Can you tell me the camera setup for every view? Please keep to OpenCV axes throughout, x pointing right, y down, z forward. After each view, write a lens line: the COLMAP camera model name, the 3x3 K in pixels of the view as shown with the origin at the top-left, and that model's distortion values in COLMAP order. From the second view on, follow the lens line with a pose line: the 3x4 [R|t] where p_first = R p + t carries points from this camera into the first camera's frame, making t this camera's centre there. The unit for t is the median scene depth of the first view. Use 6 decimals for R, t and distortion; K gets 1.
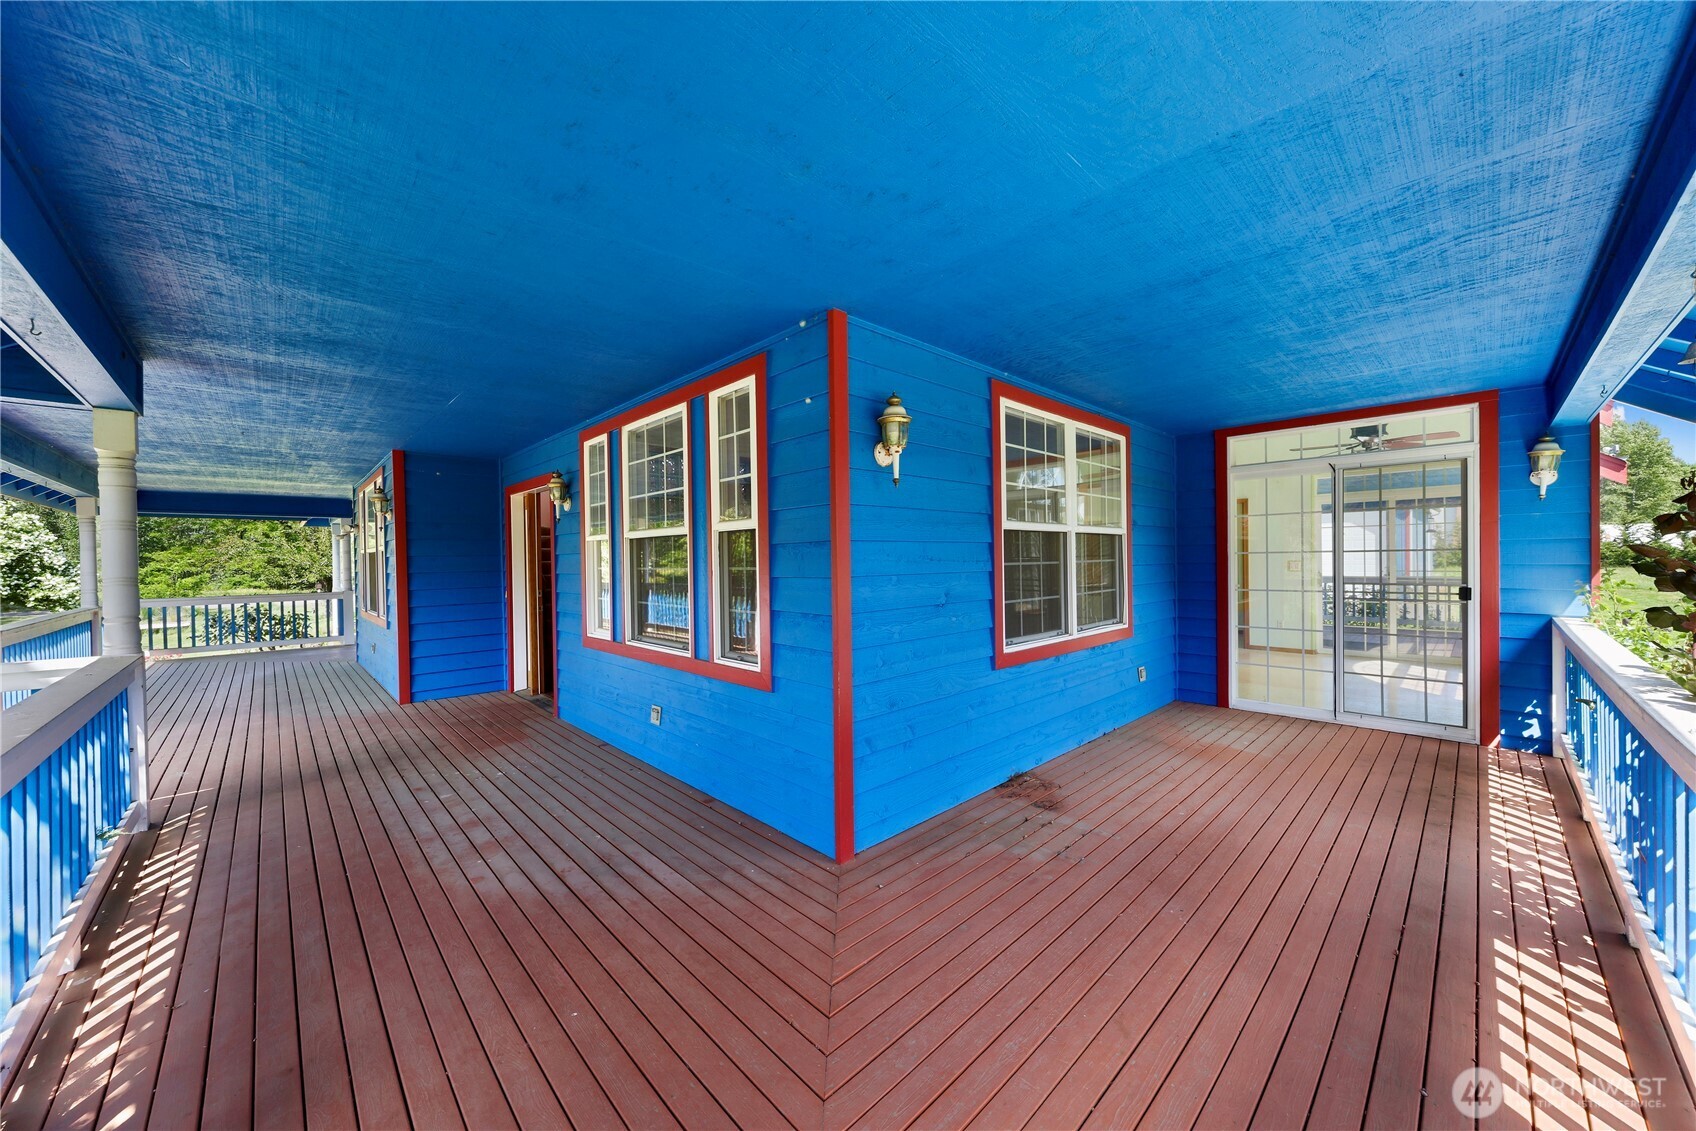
lens RADIAL K [[620.5, 0, 851.3], [0, 620.5, 563.9], [0, 0, 1]] dist [-0.000081, -0.000029]
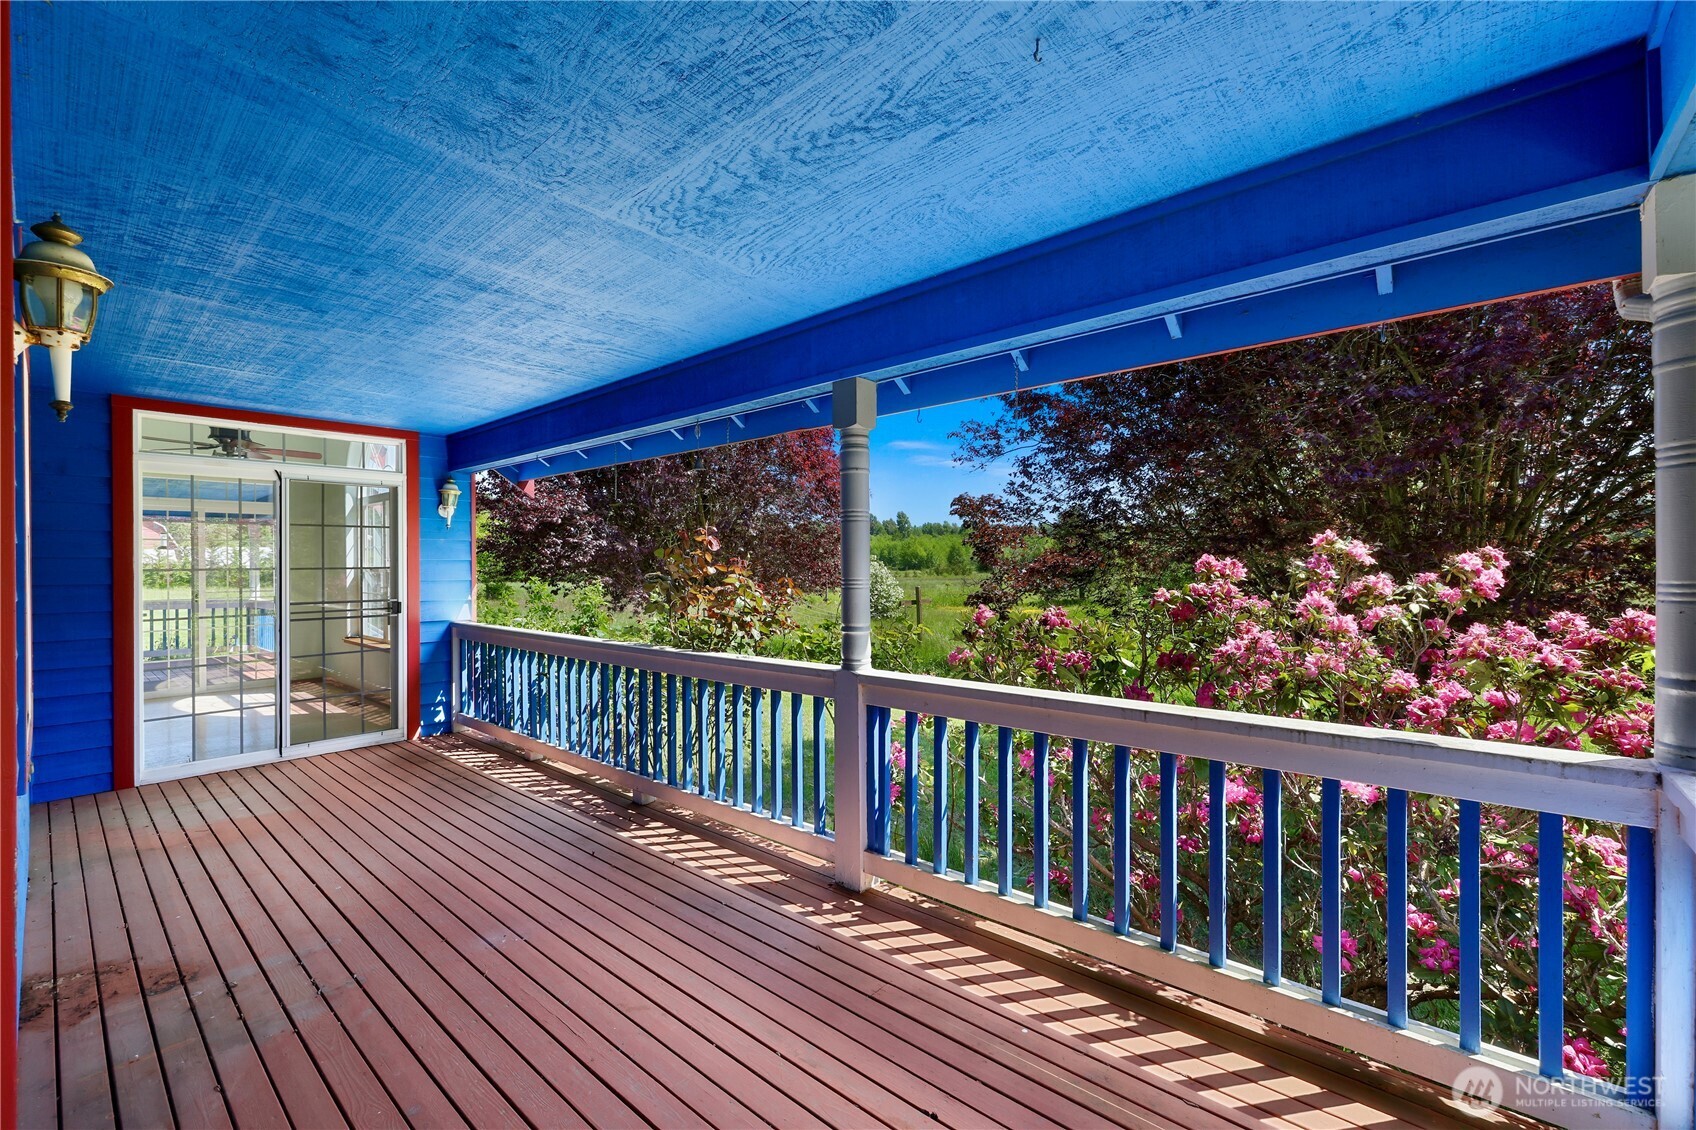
lens RADIAL K [[699.0, 0, 849.1], [0, 699.0, 563.5], [0, 0, 1]] dist [-0.000052, 0.000094]
pose [[-0.104828, 0.017420, 0.994338, -0.464192], [0.016368, 0.999741, -0.015789, 0.002734], [-0.994356, 0.014621, -0.105086, 0.427828]]
